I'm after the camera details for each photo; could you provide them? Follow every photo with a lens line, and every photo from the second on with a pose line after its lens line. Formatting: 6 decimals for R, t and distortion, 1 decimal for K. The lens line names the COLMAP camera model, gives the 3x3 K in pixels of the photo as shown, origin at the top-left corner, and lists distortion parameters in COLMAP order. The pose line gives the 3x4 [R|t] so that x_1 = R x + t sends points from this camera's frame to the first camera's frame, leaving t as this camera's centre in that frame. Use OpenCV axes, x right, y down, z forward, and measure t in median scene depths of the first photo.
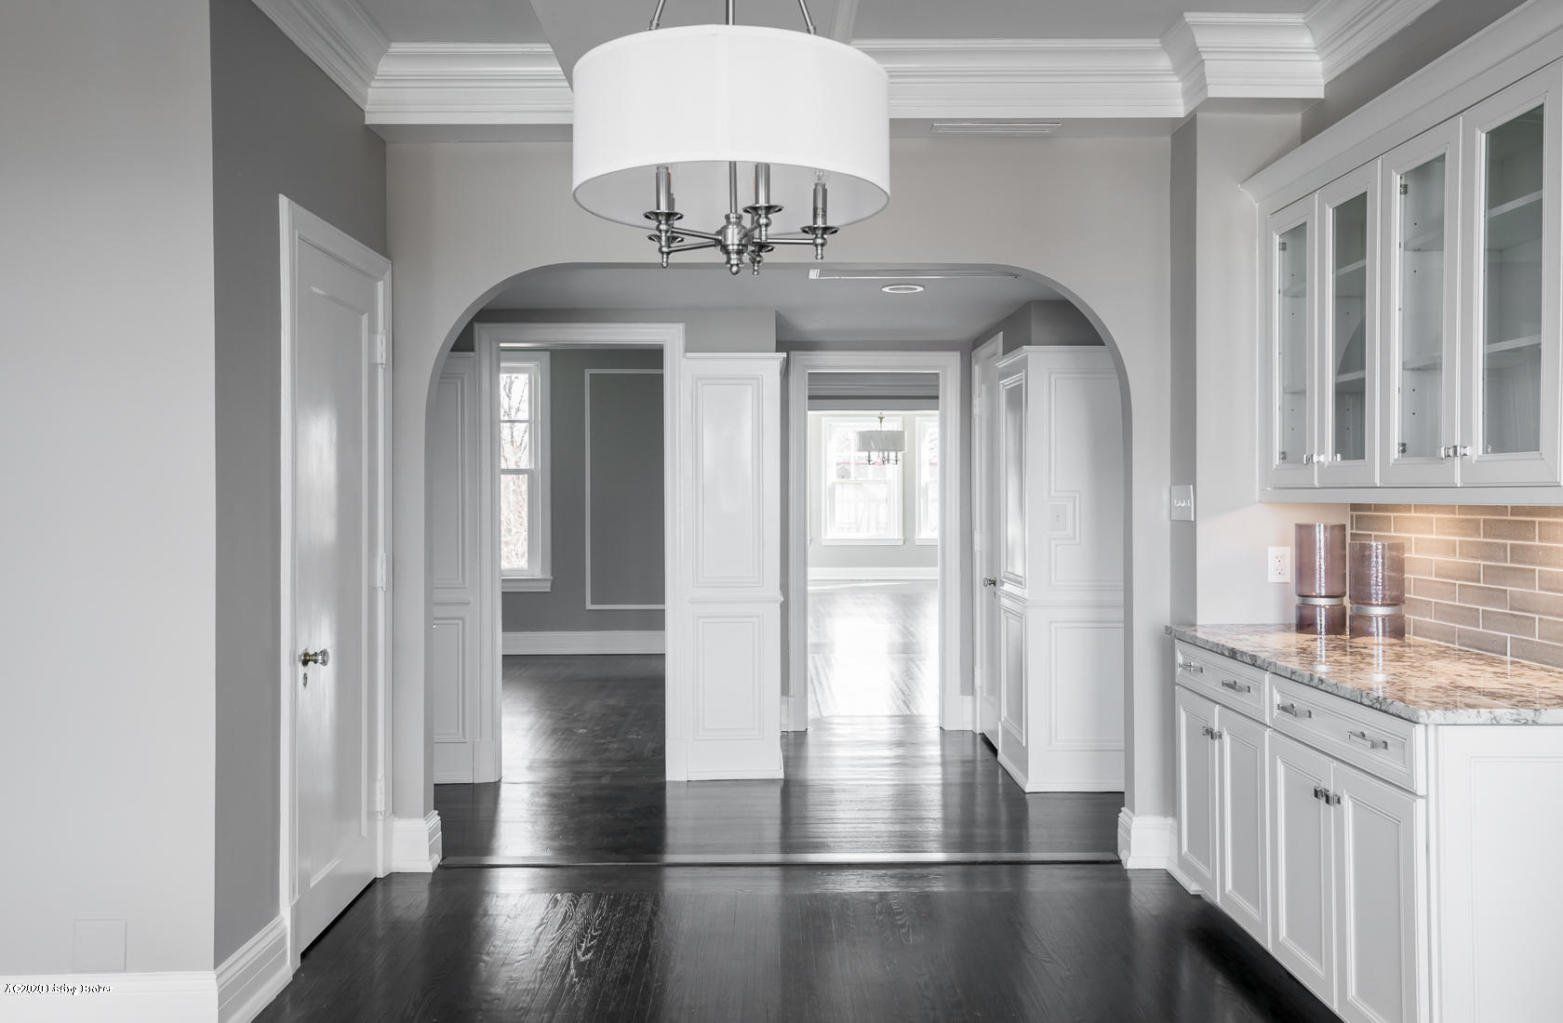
lens RADIAL K [[1204.1, 0, 782.6], [0, 1204.1, 499.5], [0, 0, 1]] dist [0.063595, 0.001350]
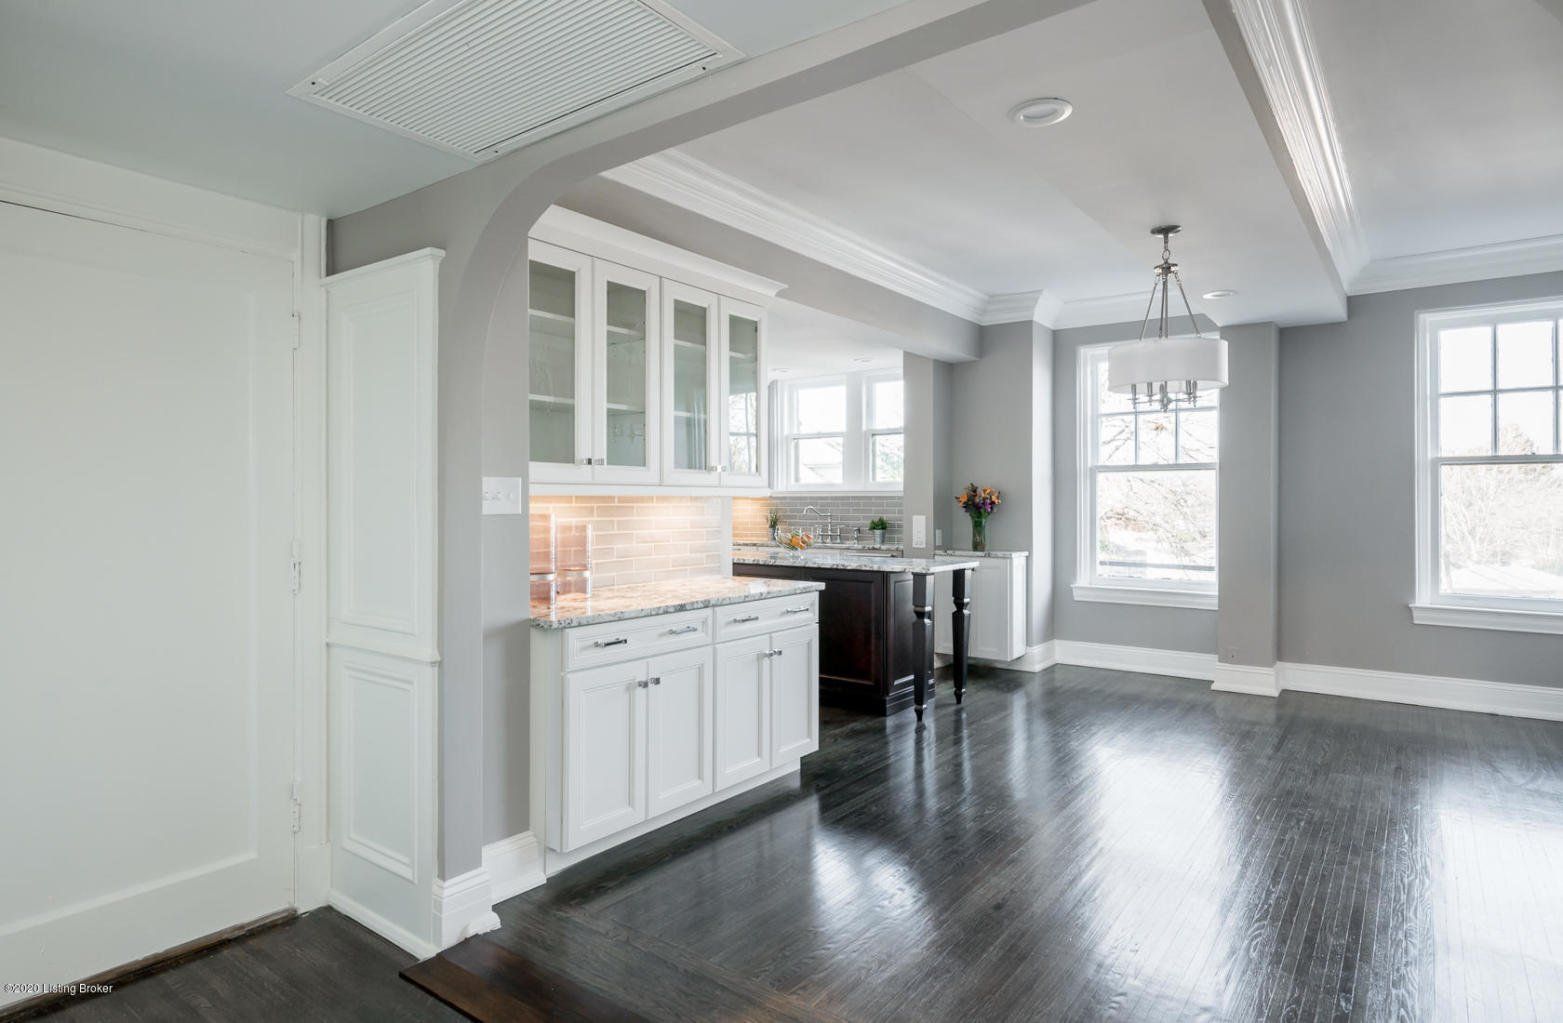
lens RADIAL K [[946.2, 0, 784.1], [0, 946.2, 492.3], [0, 0, 1]] dist [0.007422, -0.000321]
pose [[-0.779685, 0.004228, 0.626158, -0.322064], [0.001221, 0.999986, -0.005232, 0.005064], [-0.626171, -0.003315, -0.779679, 1.538570]]
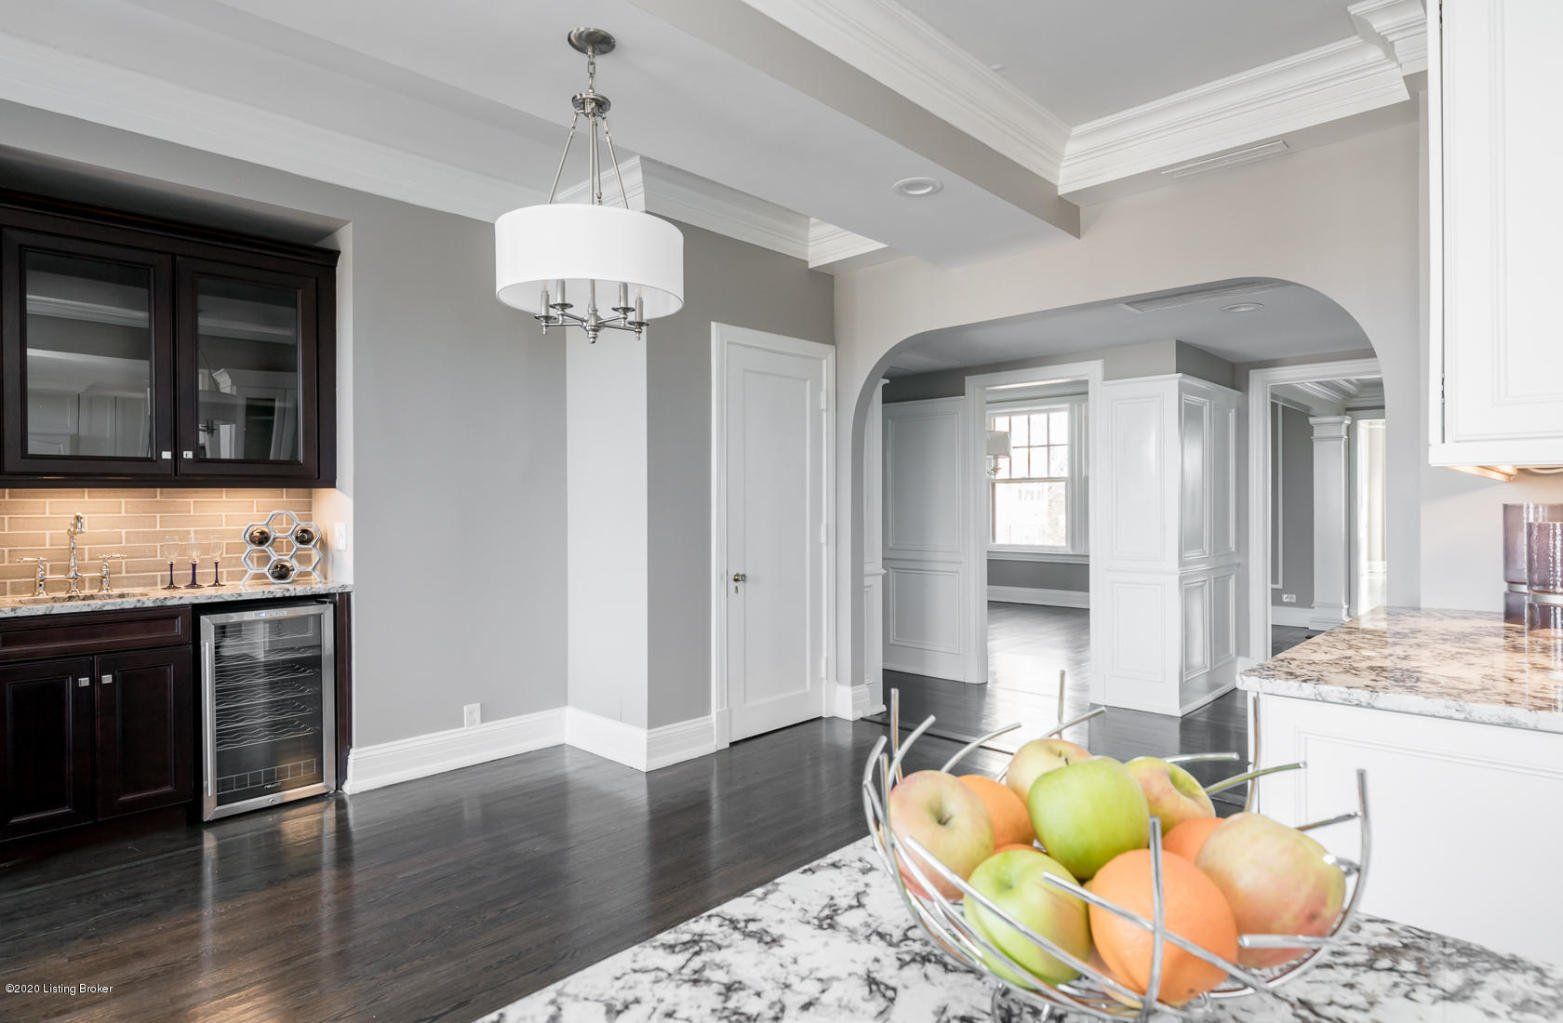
lens RADIAL K [[830.7, 0, 782.7], [0, 830.7, 502.2], [0, 0, 1]] dist [0.003574, 0.000047]
pose [[0.710046, -0.001119, -0.704154, 0.465036], [-0.001370, 0.999995, -0.002971, 0.020727], [0.704154, 0.003075, 0.710041, 0.163071]]
